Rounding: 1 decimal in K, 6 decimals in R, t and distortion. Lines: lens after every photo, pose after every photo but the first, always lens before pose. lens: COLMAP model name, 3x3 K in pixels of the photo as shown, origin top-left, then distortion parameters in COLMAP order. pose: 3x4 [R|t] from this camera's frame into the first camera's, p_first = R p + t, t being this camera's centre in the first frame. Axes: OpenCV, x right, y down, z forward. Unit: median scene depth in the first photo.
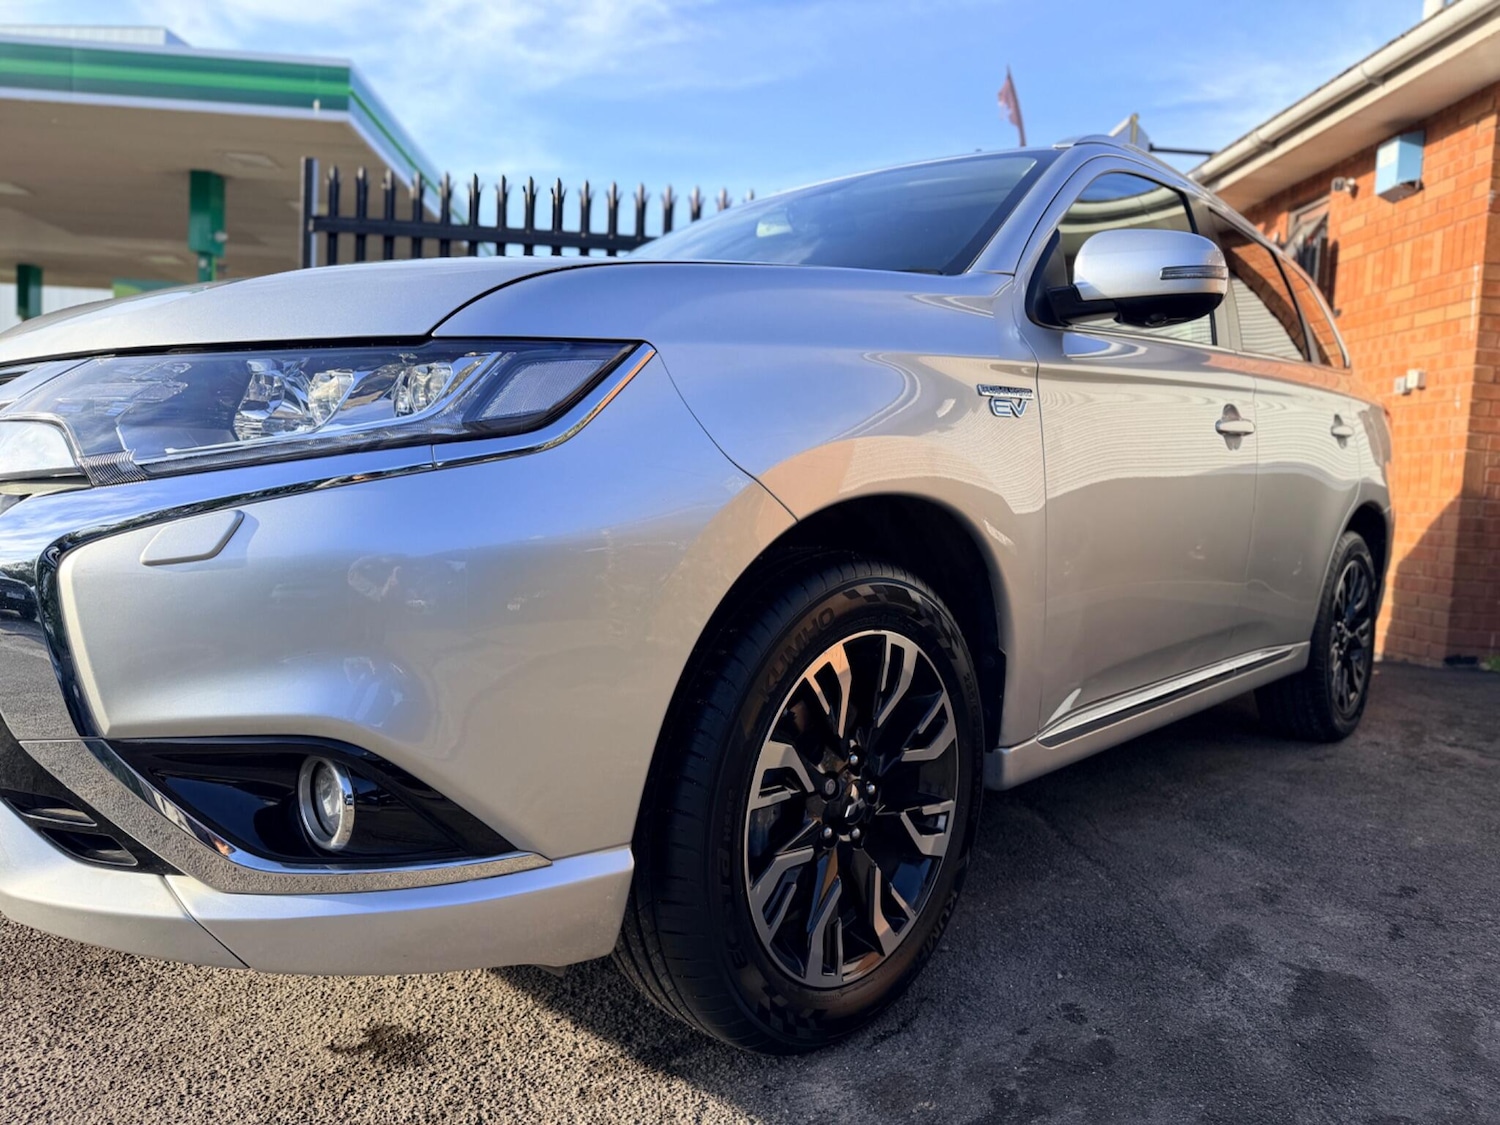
lens RADIAL K [[1063.5, 0, 751.3], [0, 1063.5, 557.0], [0, 0, 1]] dist [0.062178, -0.073637]
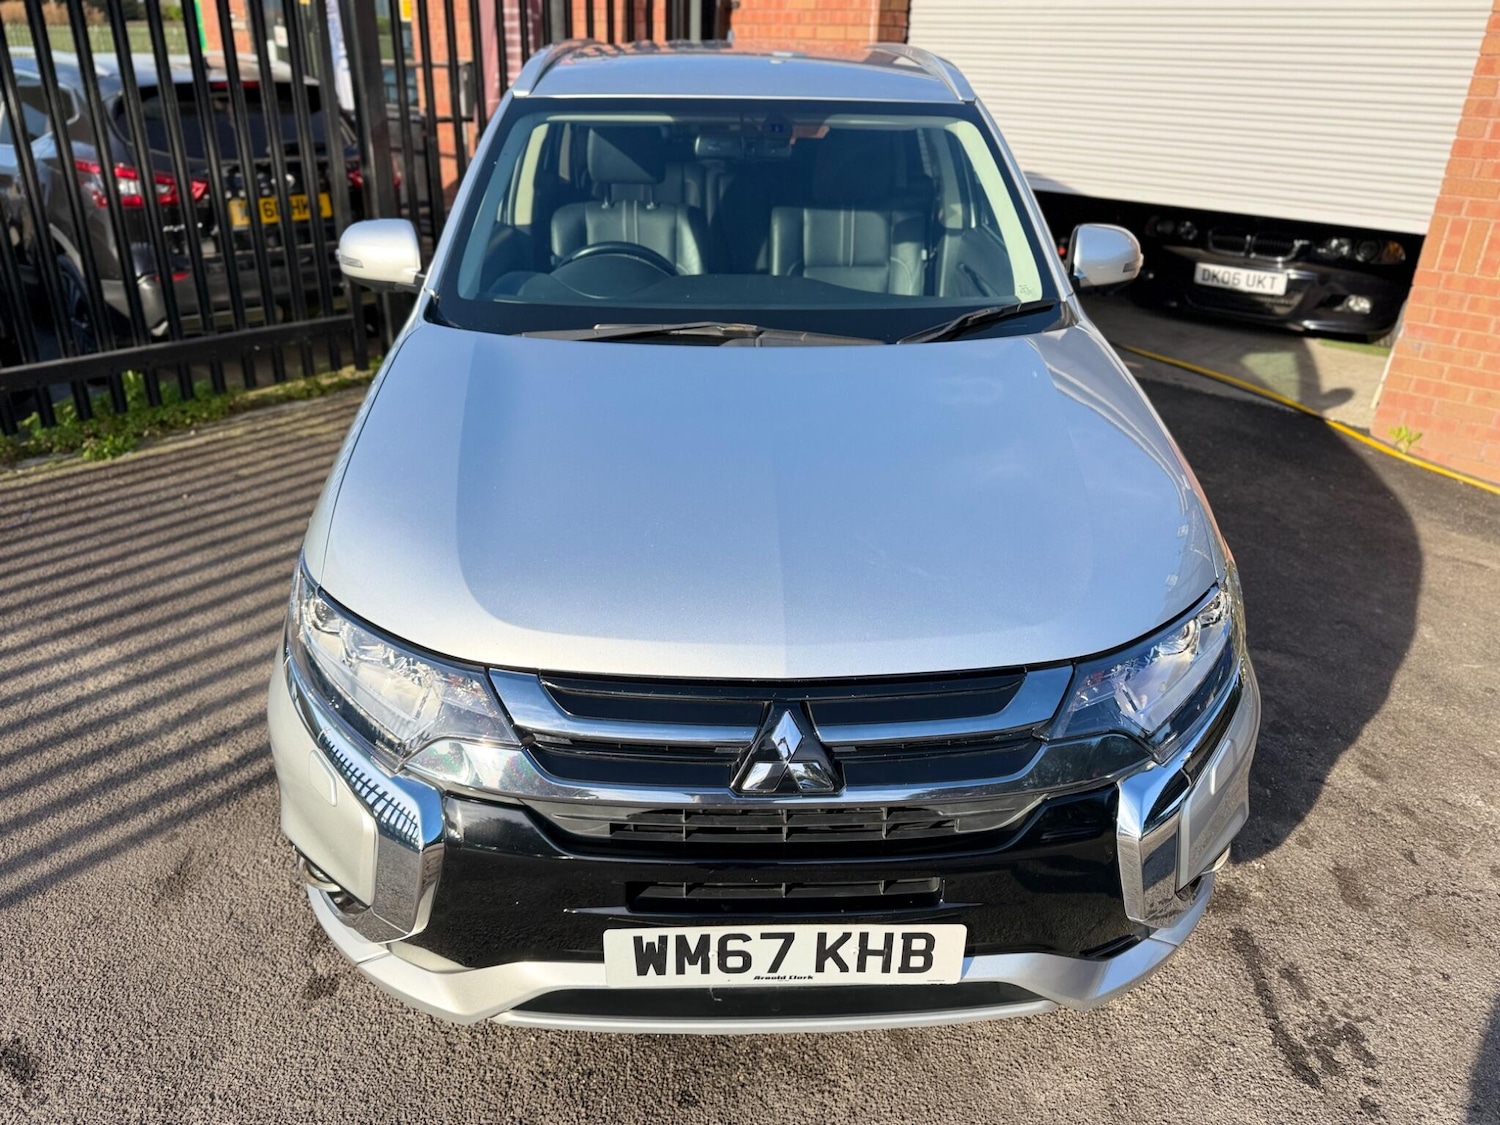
lens RADIAL K [[1086.8, 0, 754.8], [0, 1086.8, 559.8], [0, 0, 1]] dist [-0.001506, -0.001779]
pose [[0.713780, -0.320382, 0.622795, -1.250905], [0.044223, 0.908080, 0.416456, -0.651232], [-0.698973, -0.269716, 0.662337, 0.316437]]
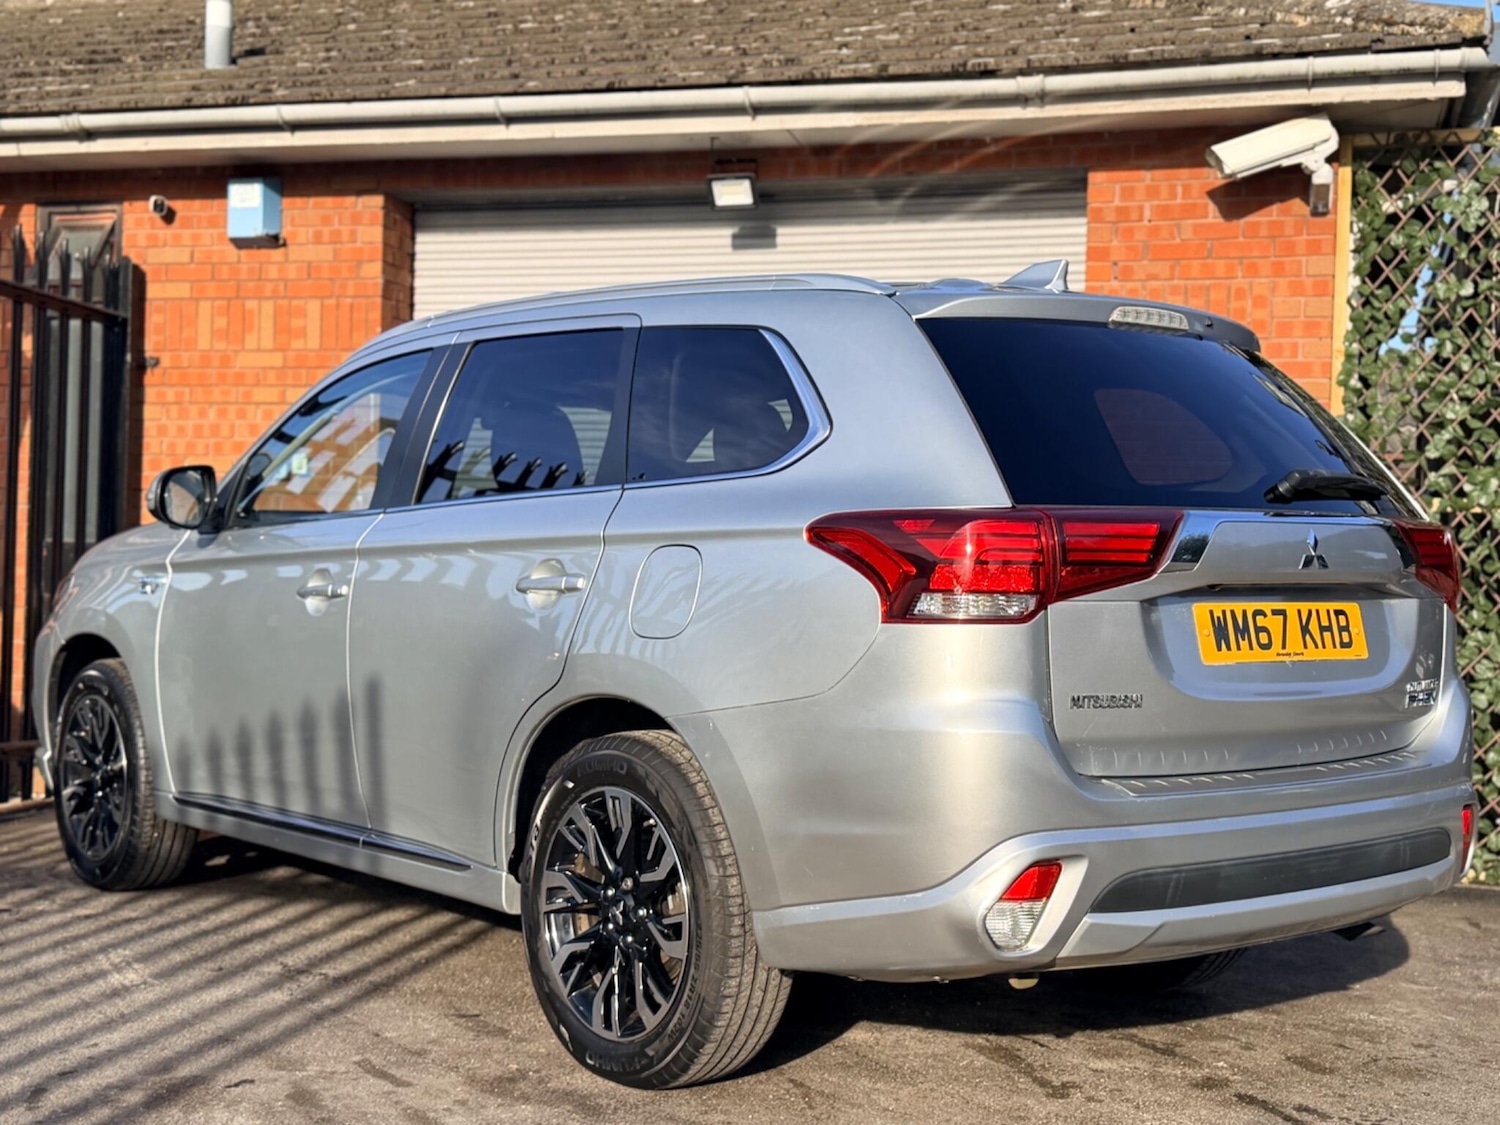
lens RADIAL K [[1887.6, 0, 749.1], [0, 1887.6, 582.7], [0, 0, 1]] dist [0.201265, -0.385110]
pose [[0.328036, -0.038039, 0.943899, -2.507793], [0.047116, 0.998604, 0.023869, -0.288200], [-0.943490, 0.036643, 0.329370, 0.453649]]
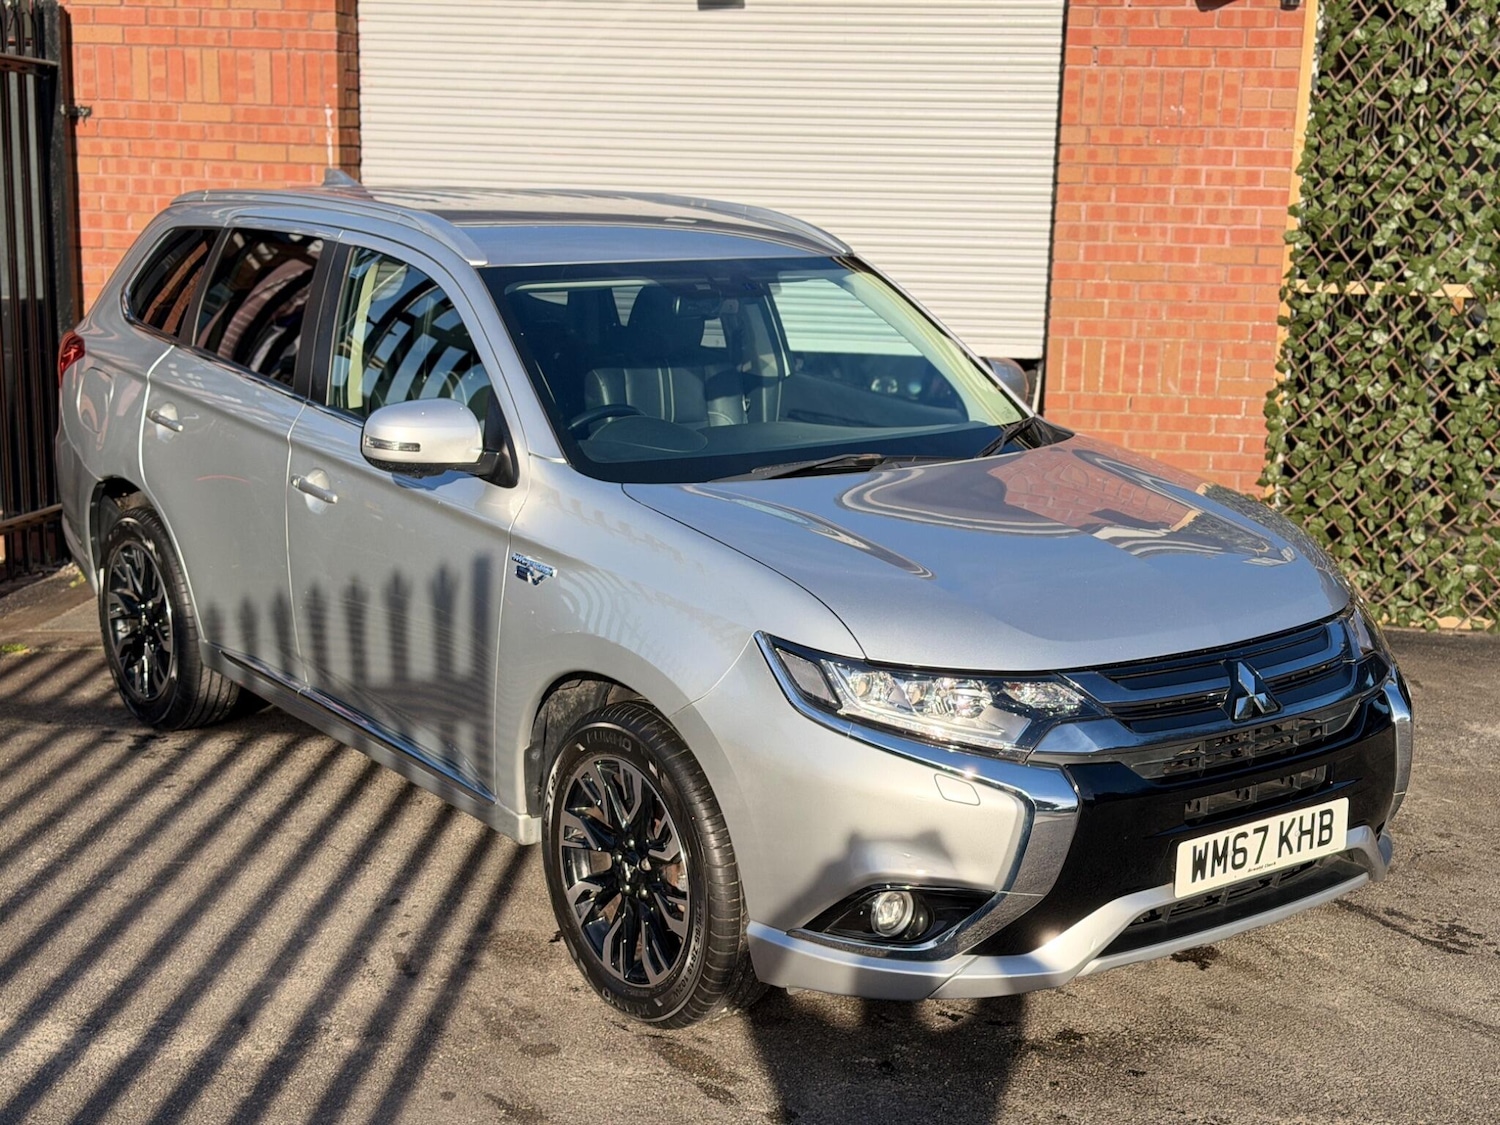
lens RADIAL K [[2045.9, 0, 742.8], [0, 2045.9, 576.5], [0, 0, 1]] dist [0.203373, -0.372792]
pose [[0.180860, -0.236782, 0.954580, -3.261563], [0.042438, 0.971561, 0.232954, -0.877420], [-0.982593, -0.001622, 0.185765, 1.015077]]
